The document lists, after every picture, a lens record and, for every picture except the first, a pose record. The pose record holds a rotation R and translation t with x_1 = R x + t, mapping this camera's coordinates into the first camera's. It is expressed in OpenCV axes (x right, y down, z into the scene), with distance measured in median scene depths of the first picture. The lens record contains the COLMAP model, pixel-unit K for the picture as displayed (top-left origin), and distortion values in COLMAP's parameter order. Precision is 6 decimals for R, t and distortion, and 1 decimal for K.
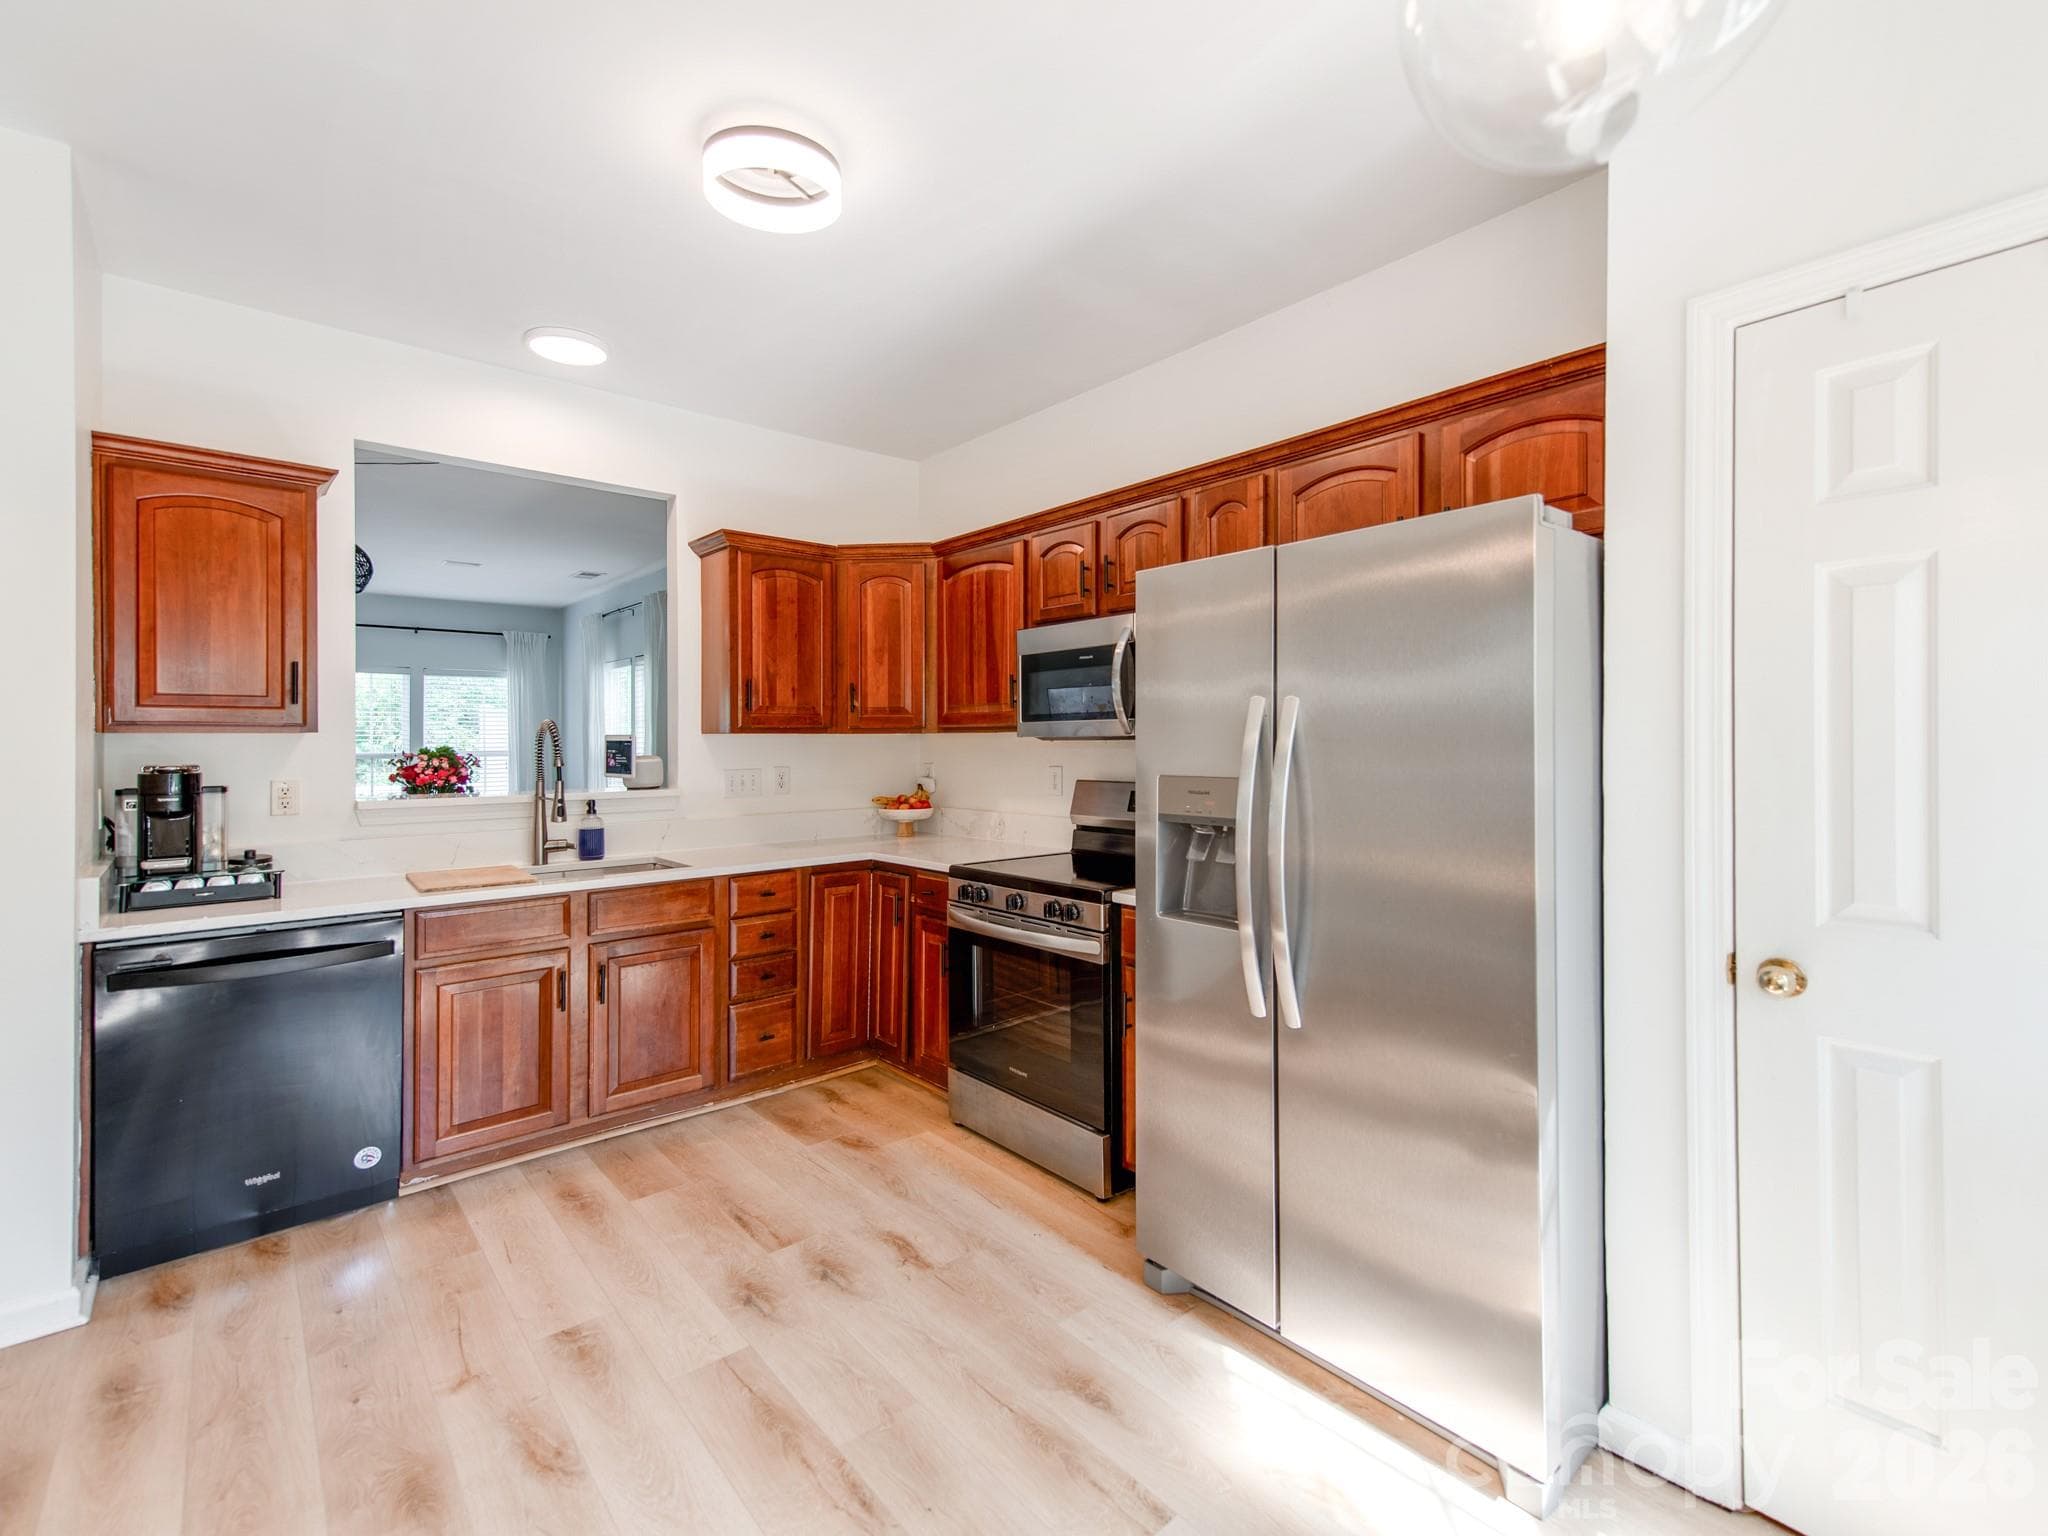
lens RADIAL K [[806.2, 0, 1025.0], [0, 806.2, 745.6], [0, 0, 1]] dist [0.001603, -0.000100]
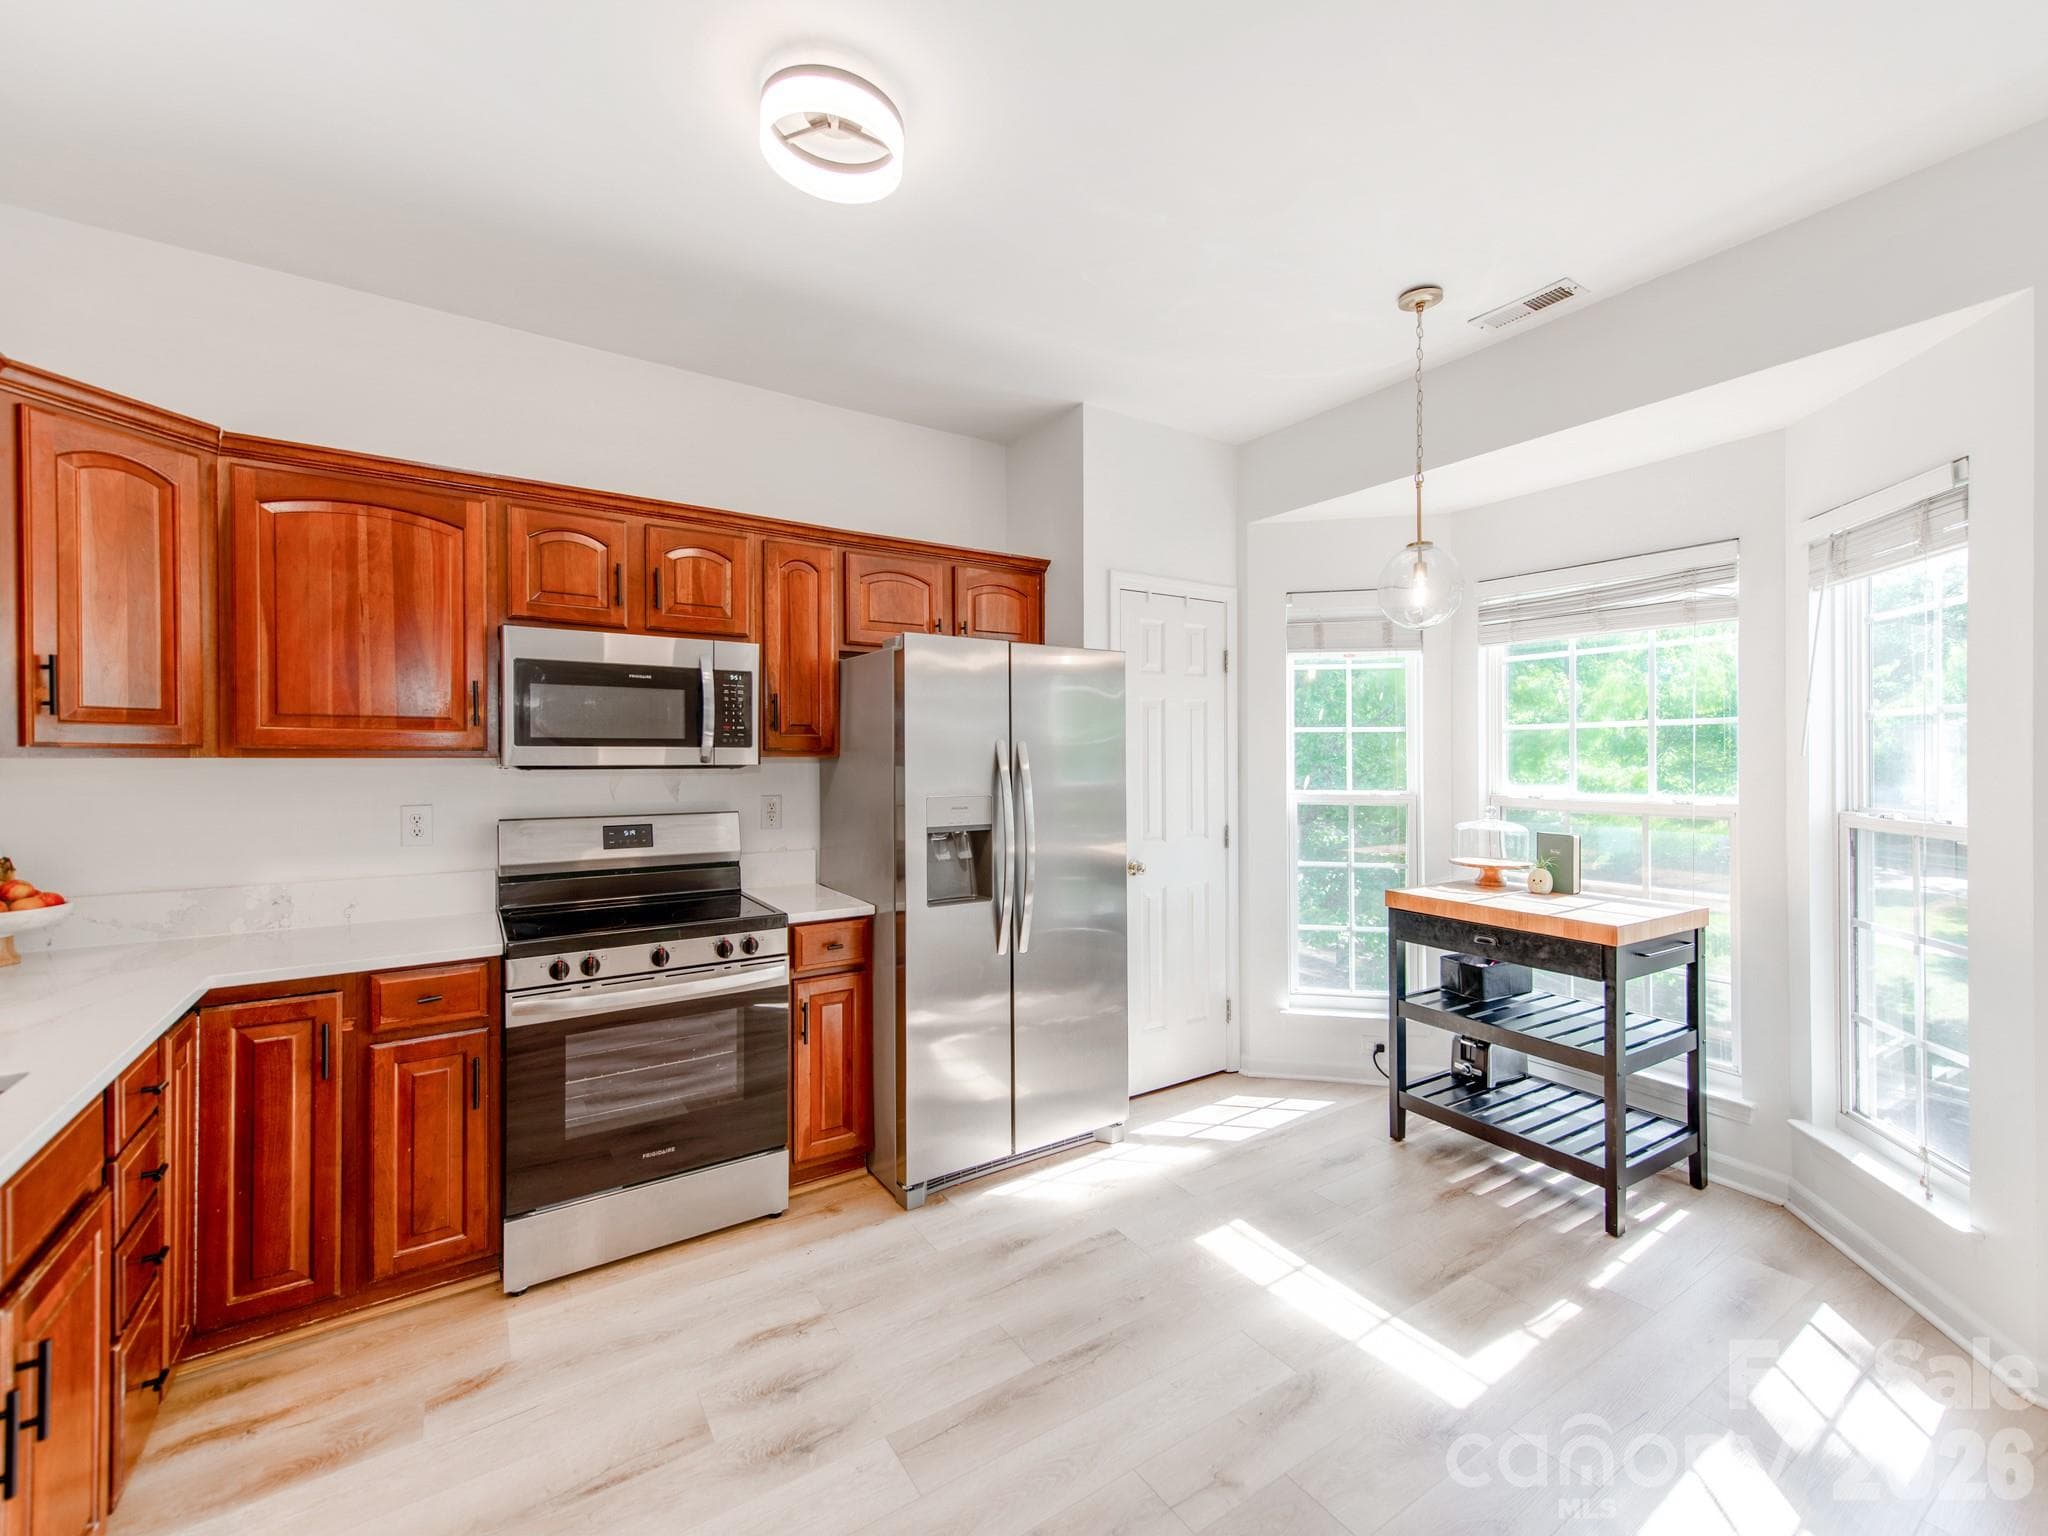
lens RADIAL K [[860.2, 0, 1025.5], [0, 860.2, 760.9], [0, 0, 1]] dist [0.000745, -0.000040]
pose [[0.189764, -0.004399, 0.981820, -0.853725], [0.003168, 0.999988, 0.003868, -0.020182], [-0.981825, 0.002376, 0.189776, 0.440835]]
